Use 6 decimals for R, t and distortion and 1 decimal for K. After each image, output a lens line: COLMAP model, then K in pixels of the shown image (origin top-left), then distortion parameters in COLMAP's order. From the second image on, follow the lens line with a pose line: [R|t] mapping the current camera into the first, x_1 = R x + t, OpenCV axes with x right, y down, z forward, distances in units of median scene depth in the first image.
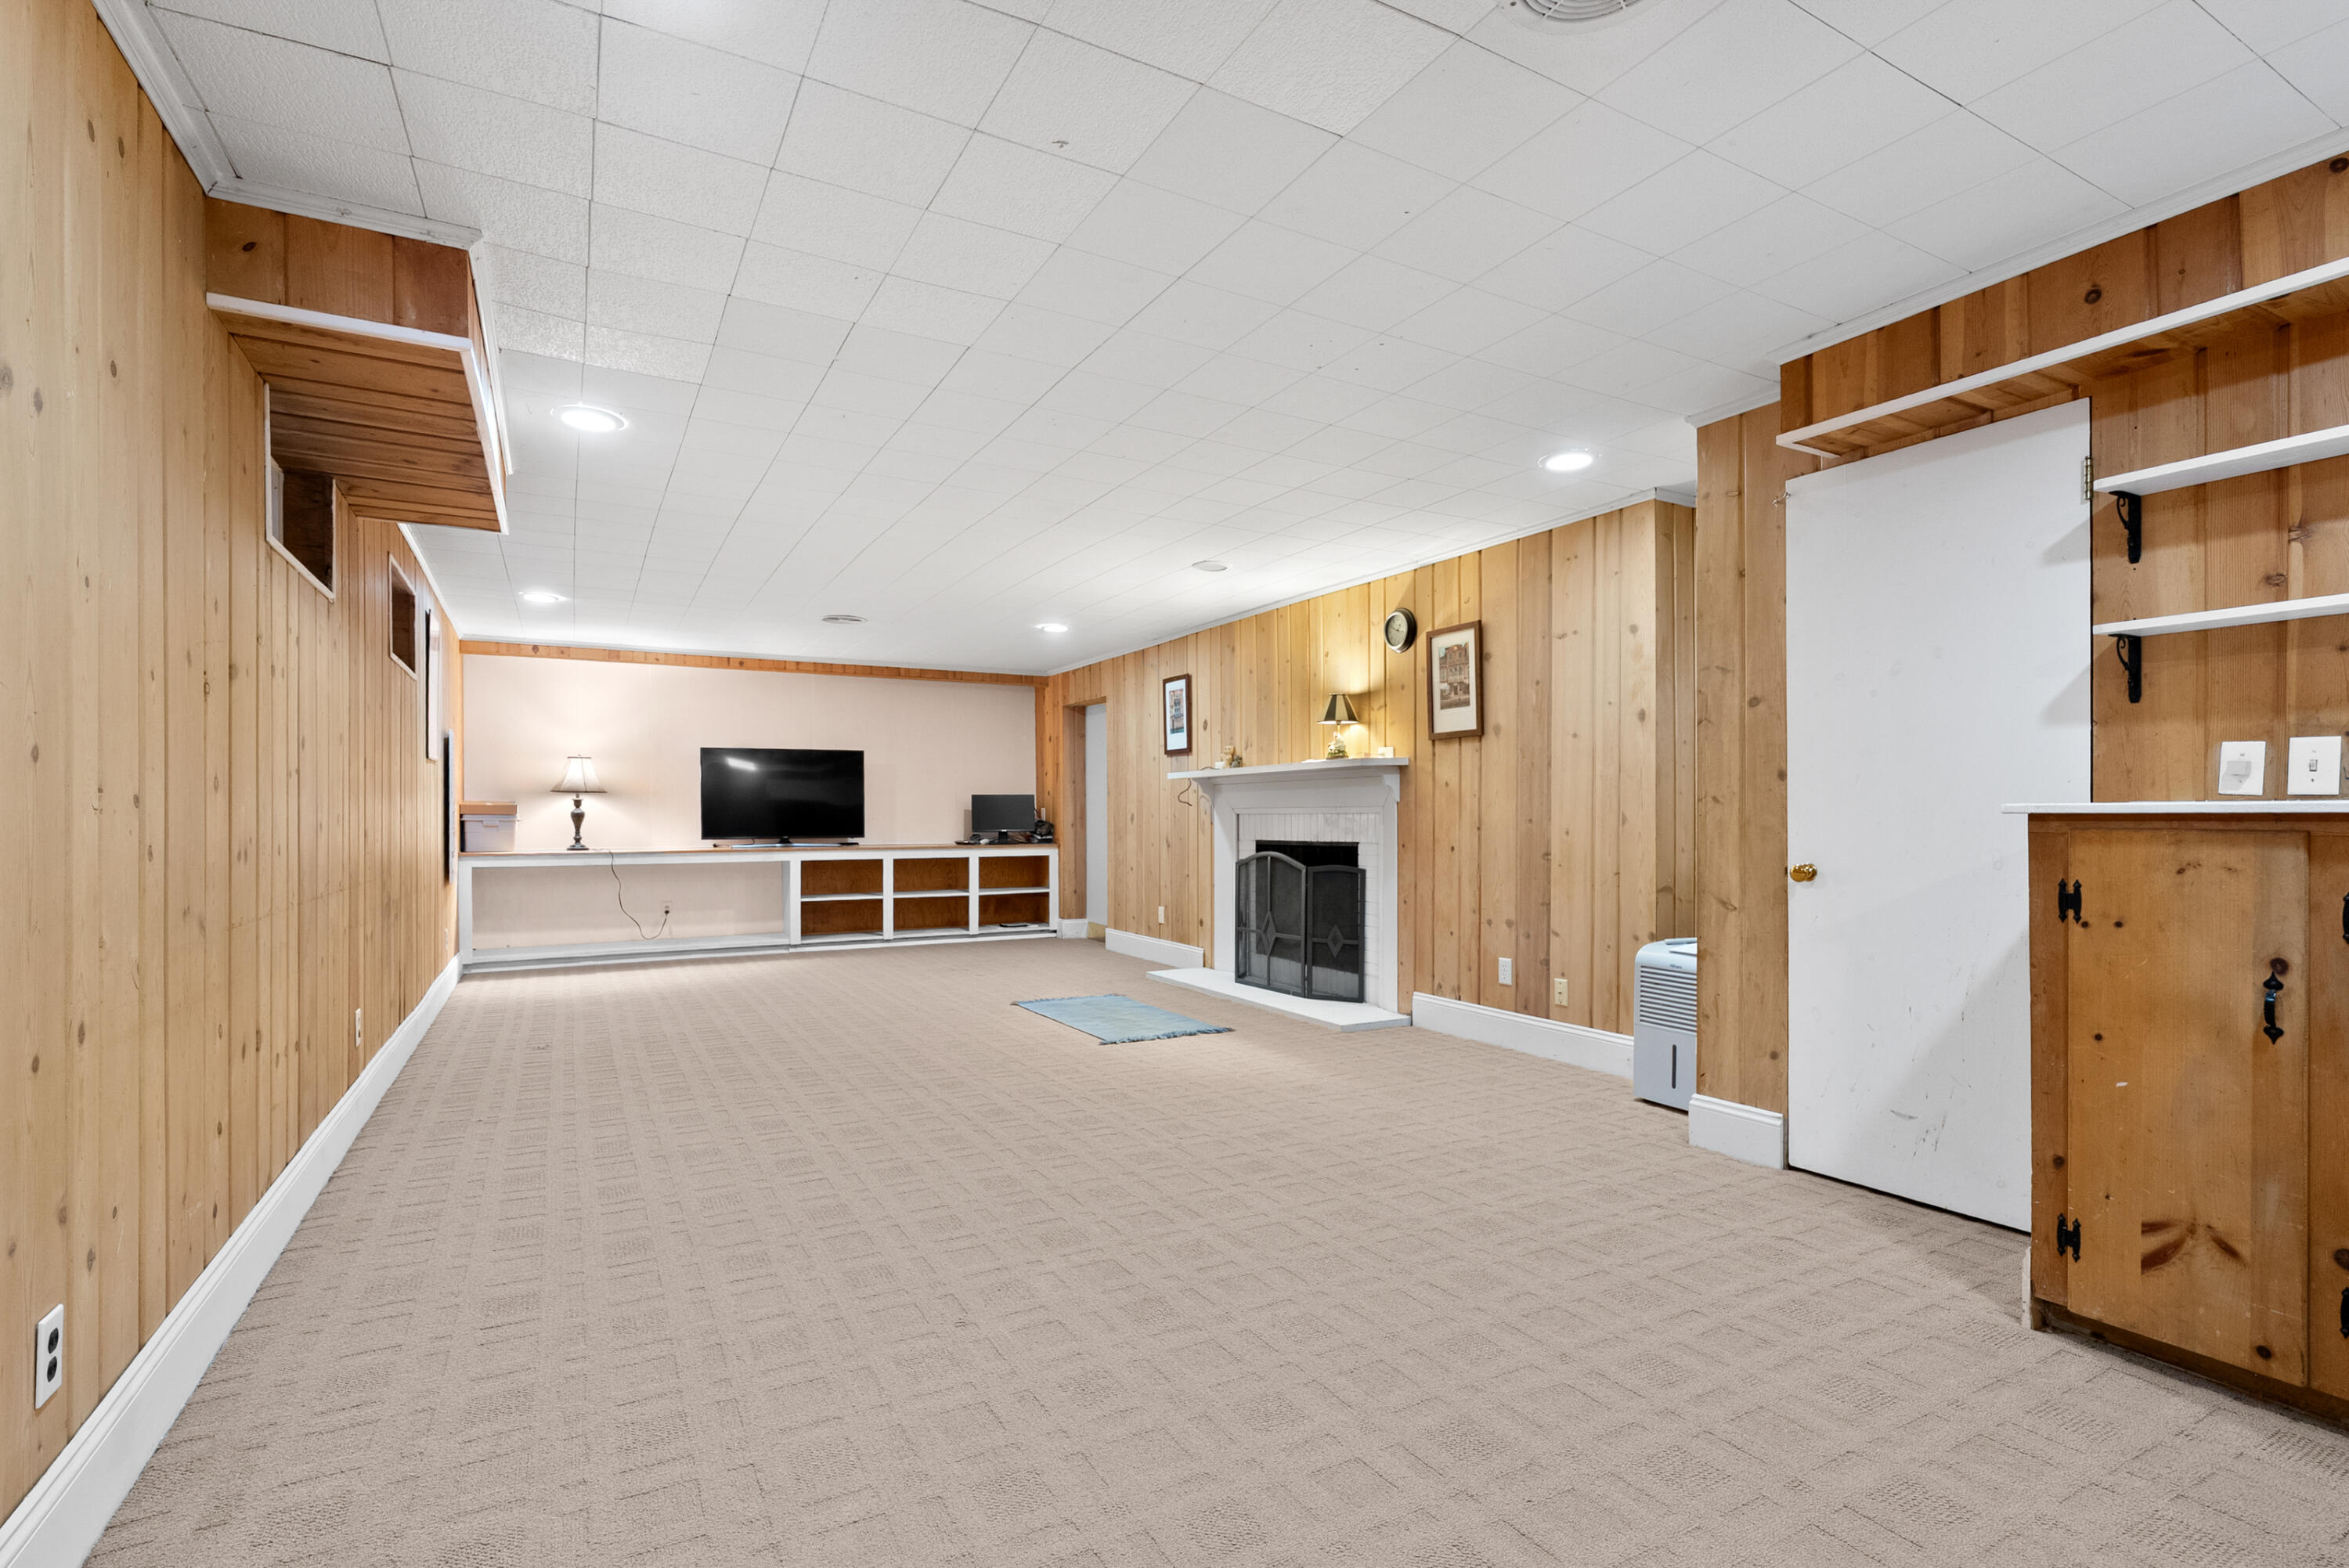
lens RADIAL K [[1056.4, 0, 1136.6], [0, 1056.4, 819.4], [0, 0, 1]] dist [-0.011008, 0.004076]
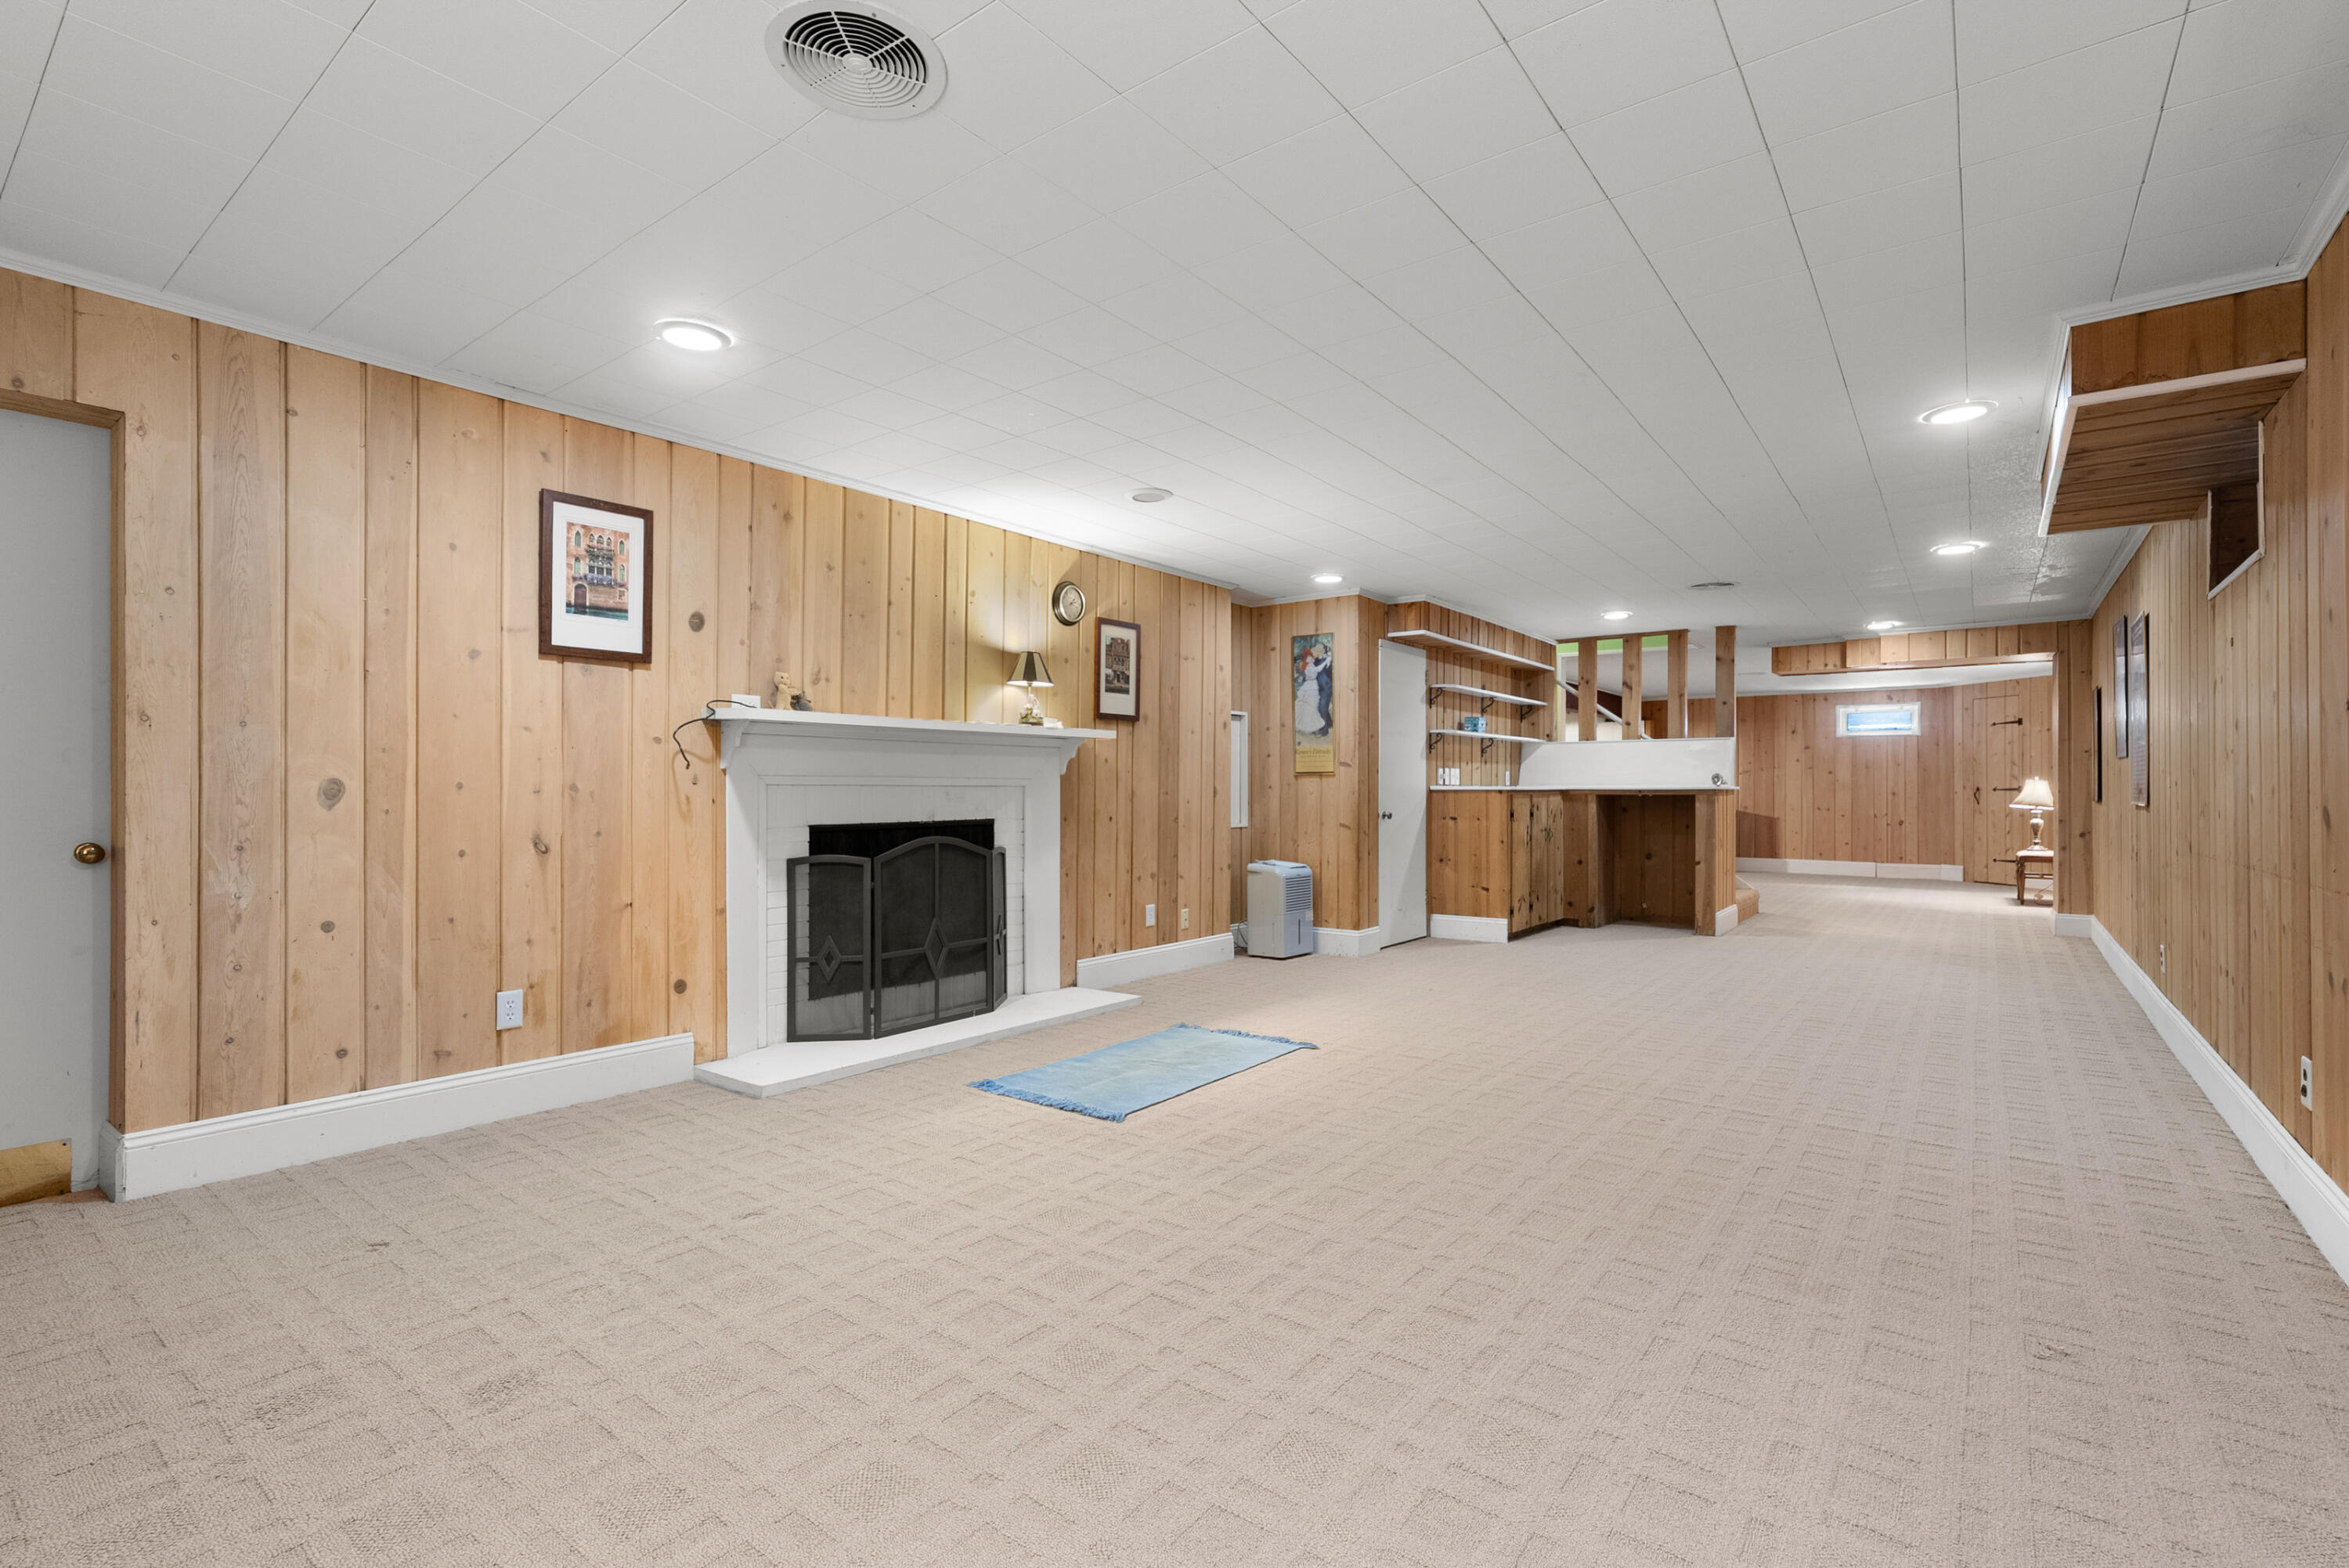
lens RADIAL K [[1056.4, 0, 1178.6], [0, 1056.4, 782.7], [0, 0, 1]] dist [-0.011008, 0.004076]
pose [[-0.408714, 0.006440, 0.912640, -0.740429], [0.001004, 0.999978, -0.006606, -0.002860], [-0.912662, -0.001784, -0.408712, 1.377455]]
